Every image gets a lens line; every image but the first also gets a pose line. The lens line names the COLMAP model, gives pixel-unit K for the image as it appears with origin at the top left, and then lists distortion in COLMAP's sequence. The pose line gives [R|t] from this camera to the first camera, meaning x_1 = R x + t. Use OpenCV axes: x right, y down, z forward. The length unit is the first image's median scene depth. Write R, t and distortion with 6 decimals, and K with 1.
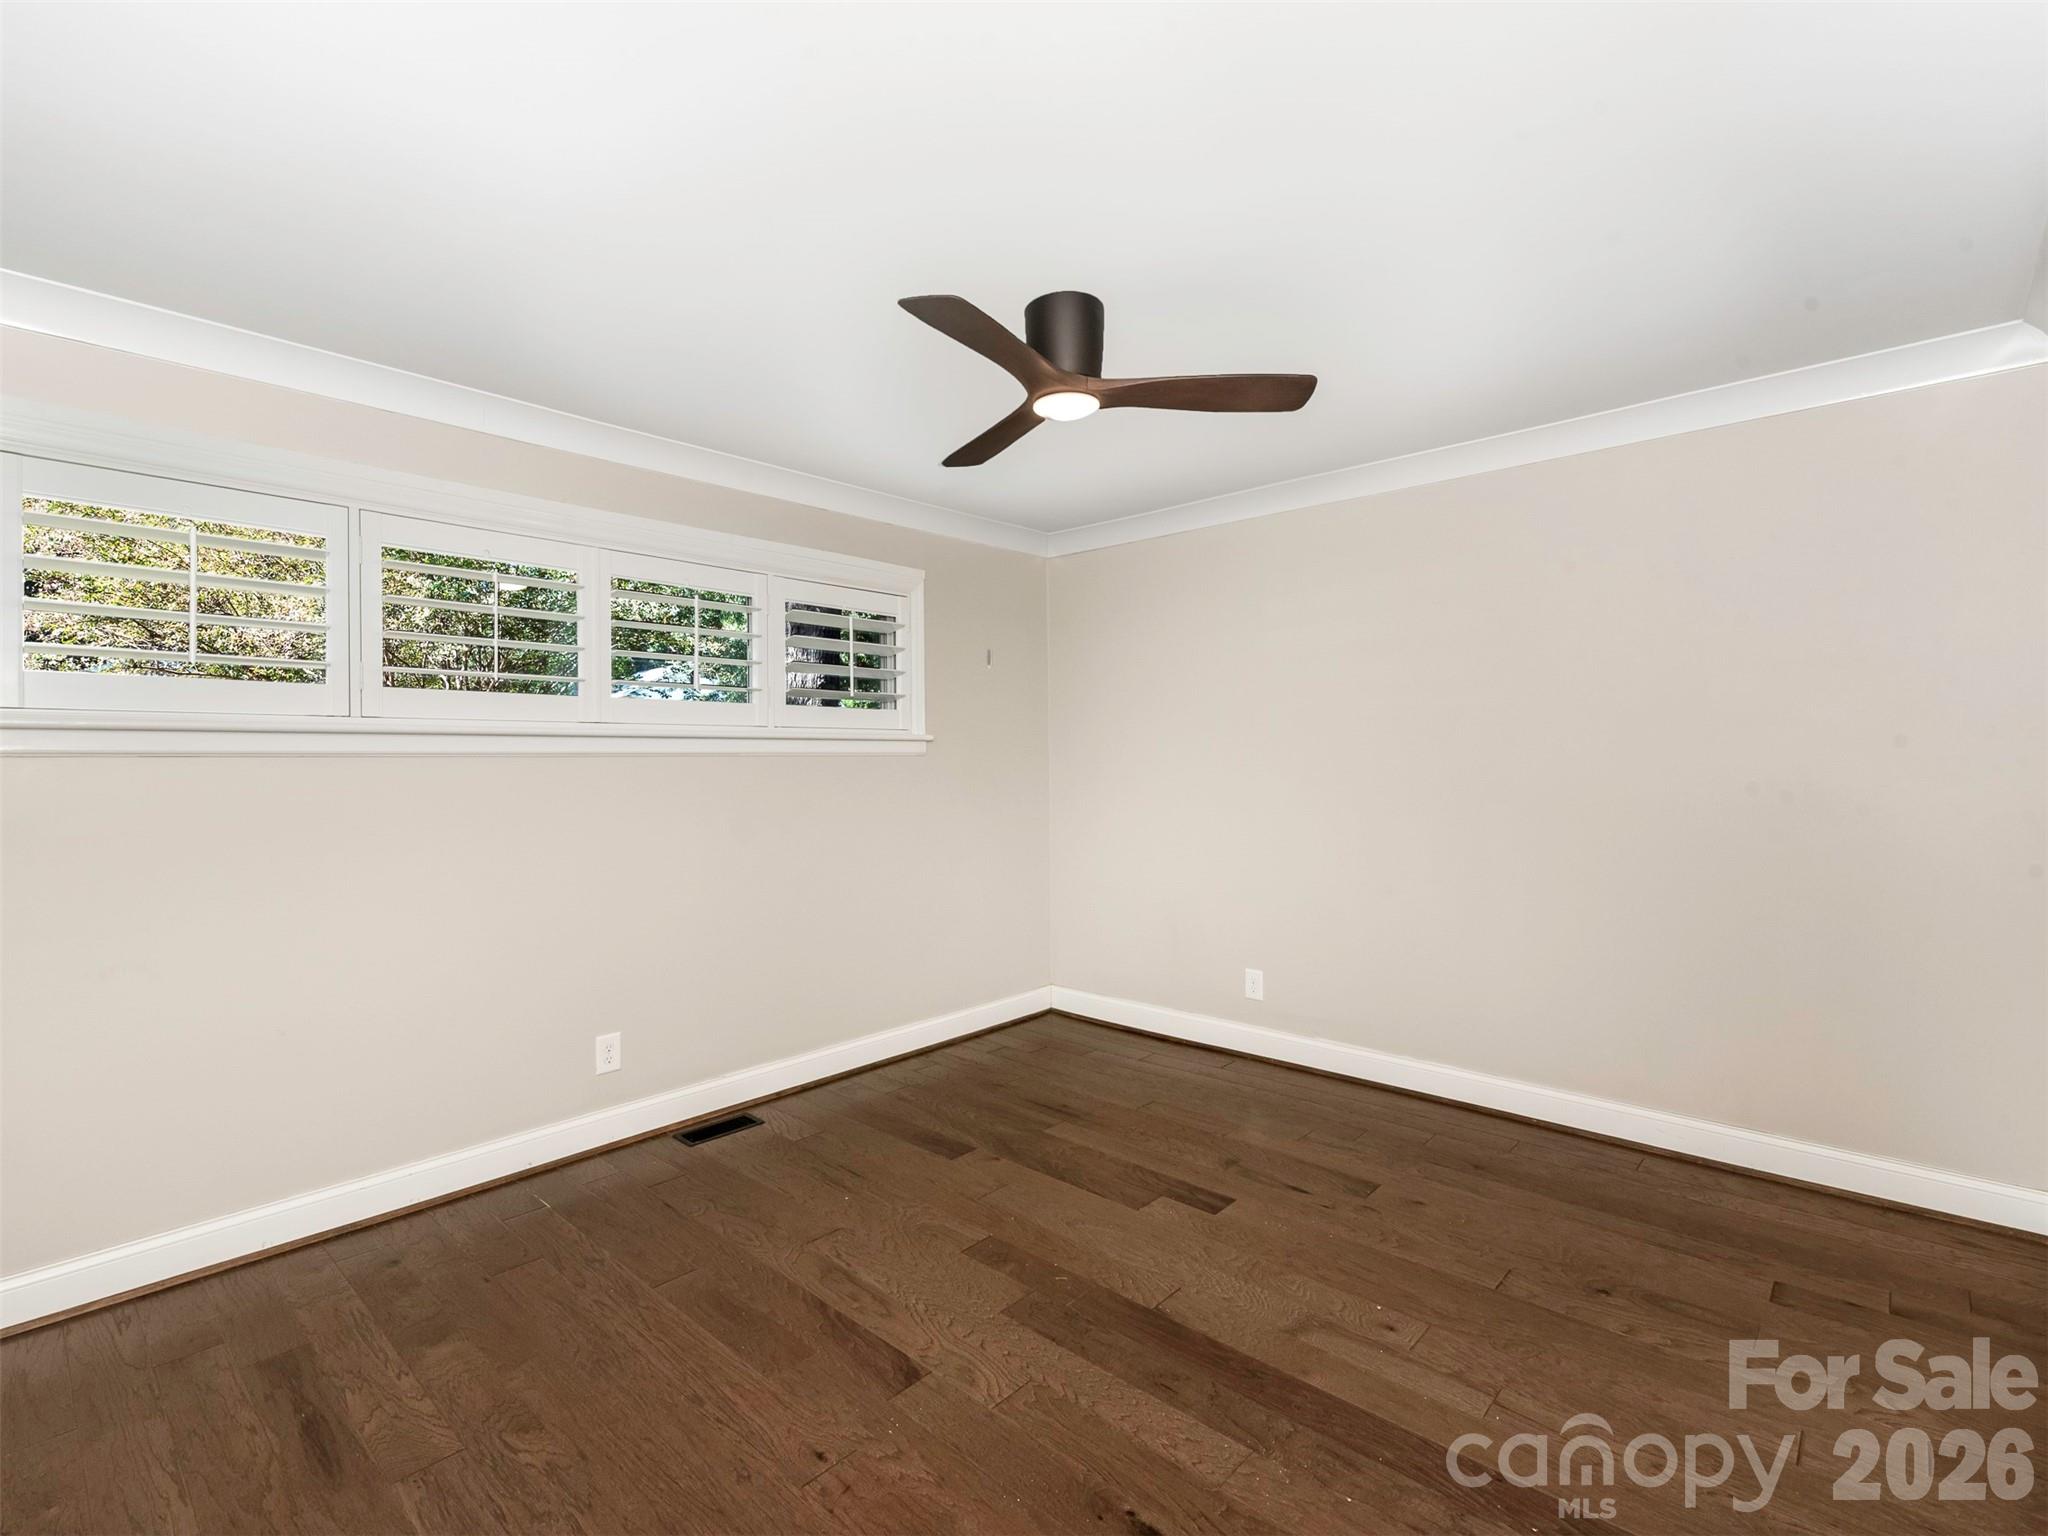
lens RADIAL K [[907.4, 0, 1024.0], [0, 907.4, 768.0], [0, 0, 1]] dist [0.022680, -0.000137]
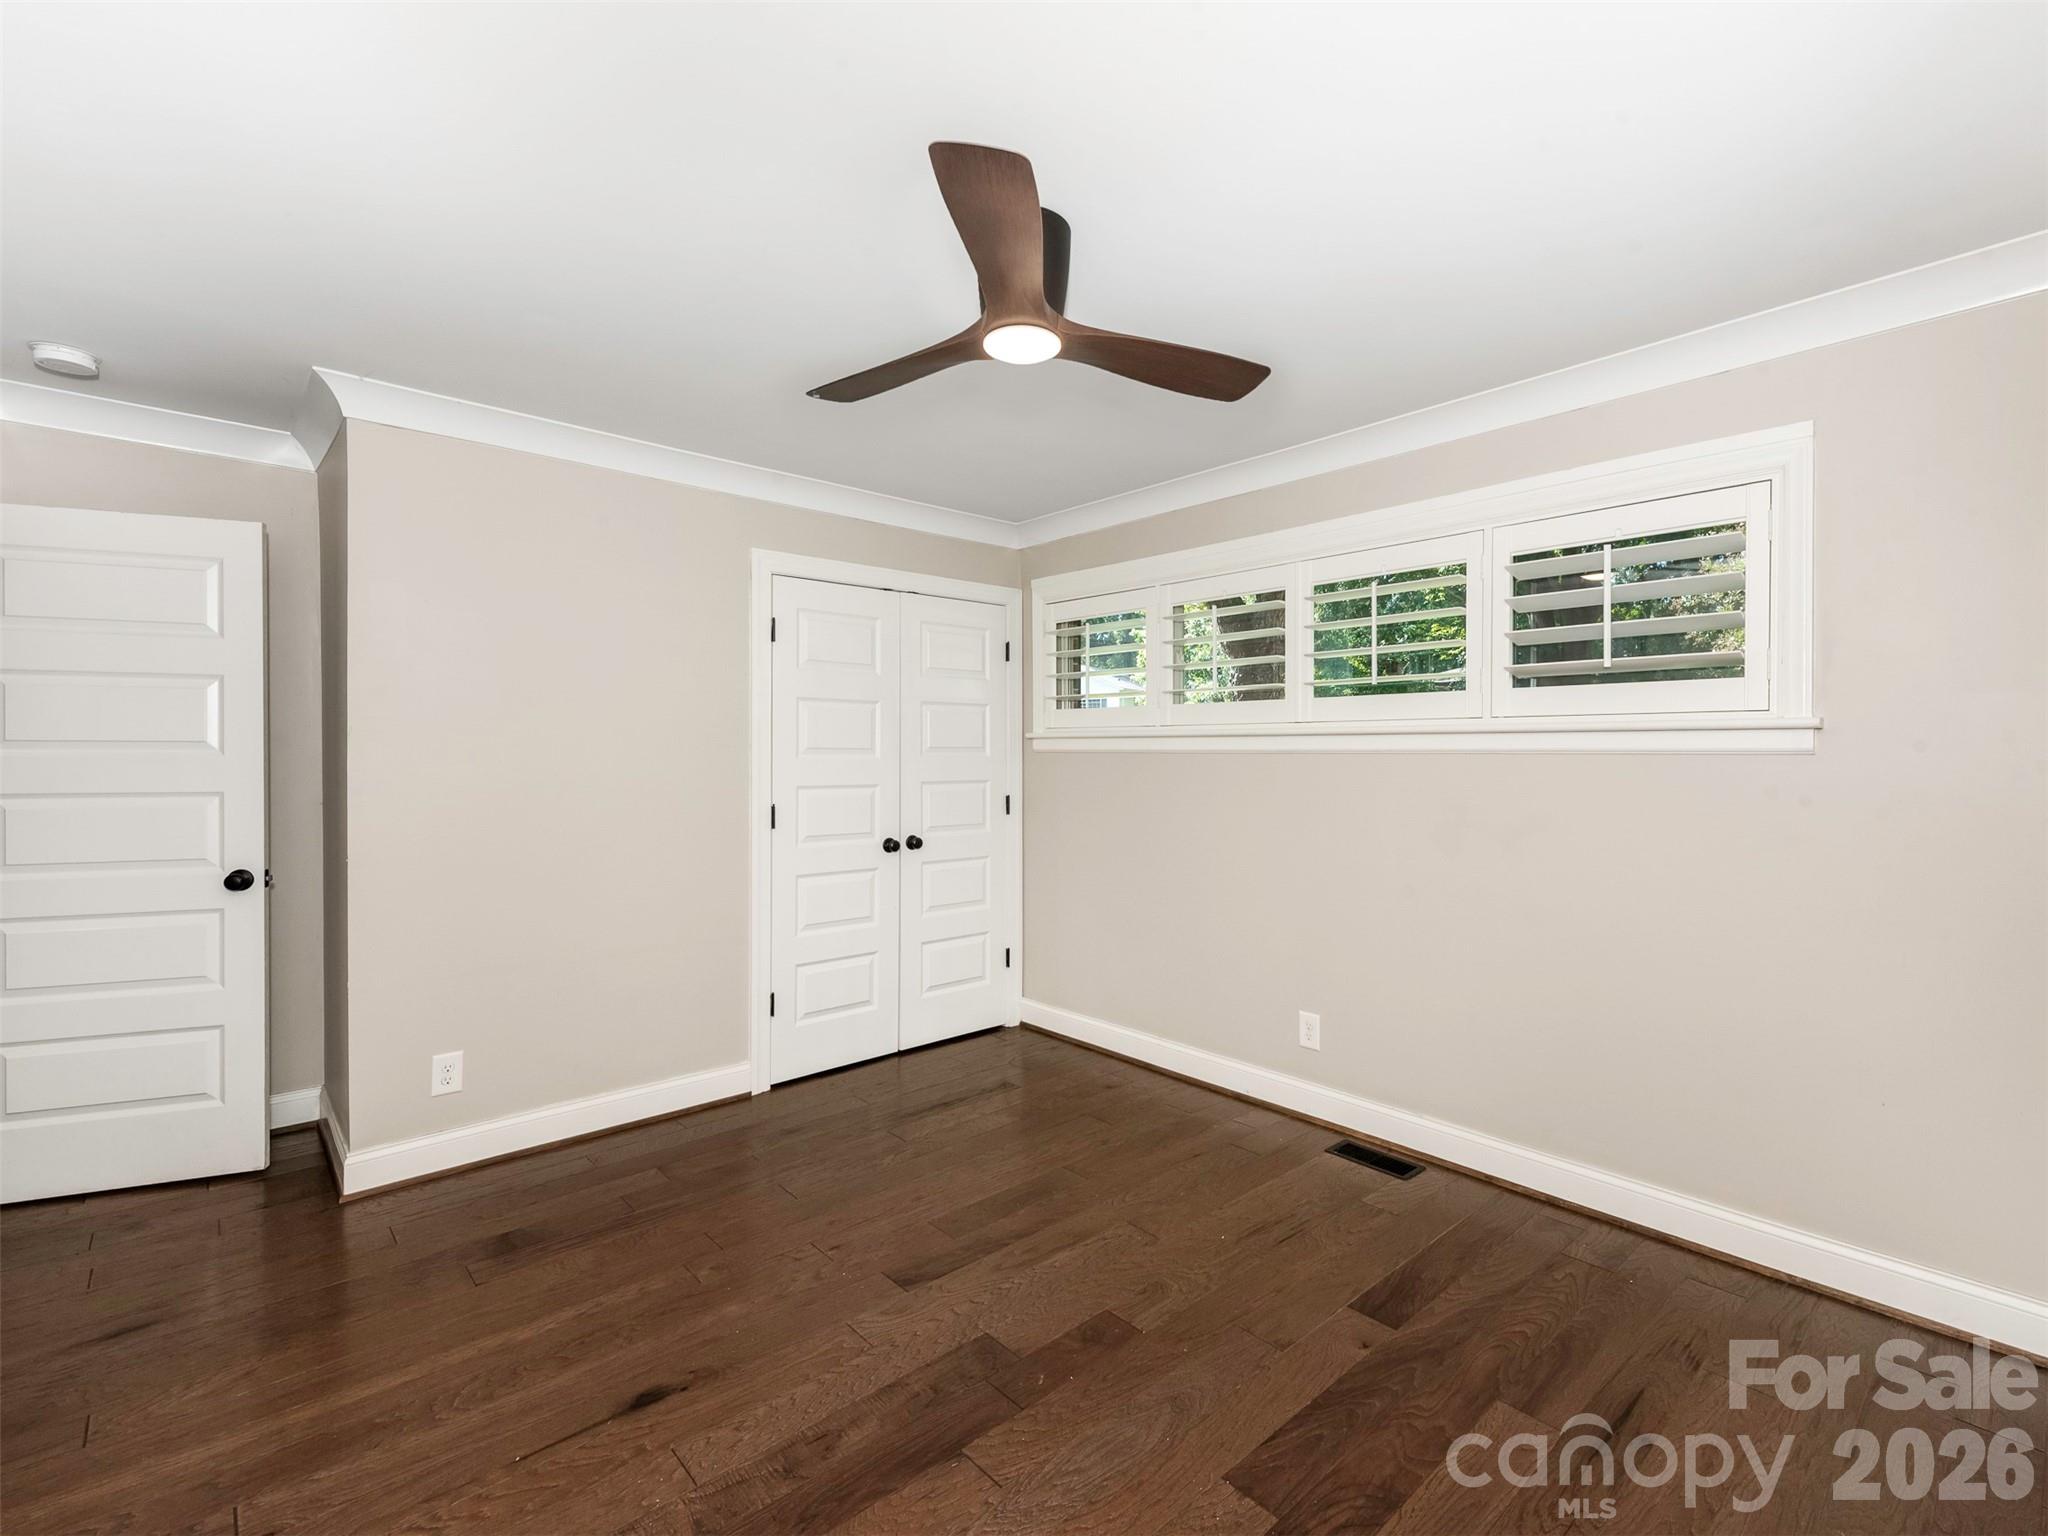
lens RADIAL K [[945.4, 0, 1083.8], [0, 945.4, 756.5], [0, 0, 1]] dist [0.015990, -0.000354]
pose [[-0.049433, 0.010681, -0.998720, 0.658490], [-0.012022, 0.999864, 0.011288, -0.017702], [0.998705, 0.012564, -0.049298, 0.781592]]
